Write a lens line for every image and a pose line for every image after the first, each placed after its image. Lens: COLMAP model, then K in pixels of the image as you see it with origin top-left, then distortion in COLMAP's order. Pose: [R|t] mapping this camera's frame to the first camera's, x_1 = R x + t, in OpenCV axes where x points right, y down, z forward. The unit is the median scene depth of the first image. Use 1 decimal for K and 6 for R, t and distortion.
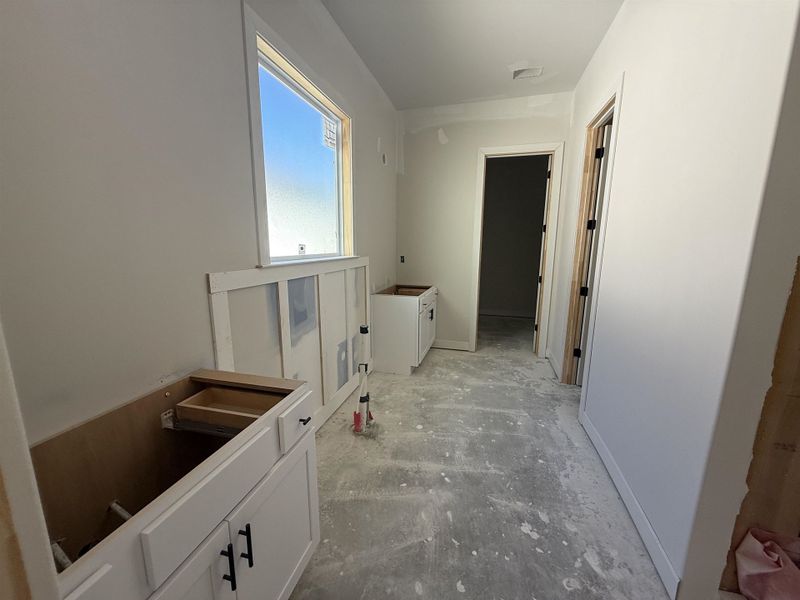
lens RADIAL K [[318.8, 0, 399.0], [0, 318.8, 299.4], [0, 0, 1]] dist [0.000806, 0.000245]
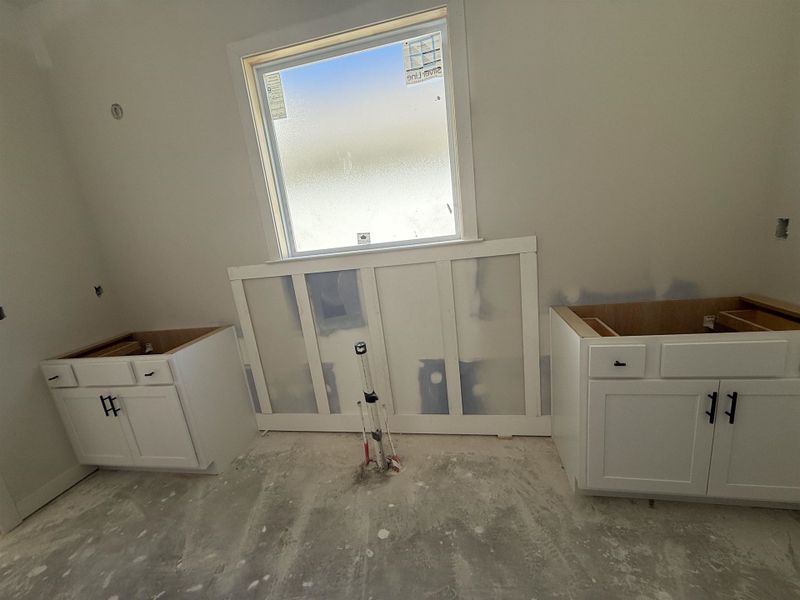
lens RADIAL K [[318.8, 0, 399.0], [0, 318.8, 299.4], [0, 0, 1]] dist [0.000806, 0.000245]
pose [[0.074708, 0.210145, -0.974812, 0.616322], [-0.057638, 0.976819, 0.206160, -0.181543], [0.995538, 0.040784, 0.085089, 1.039456]]
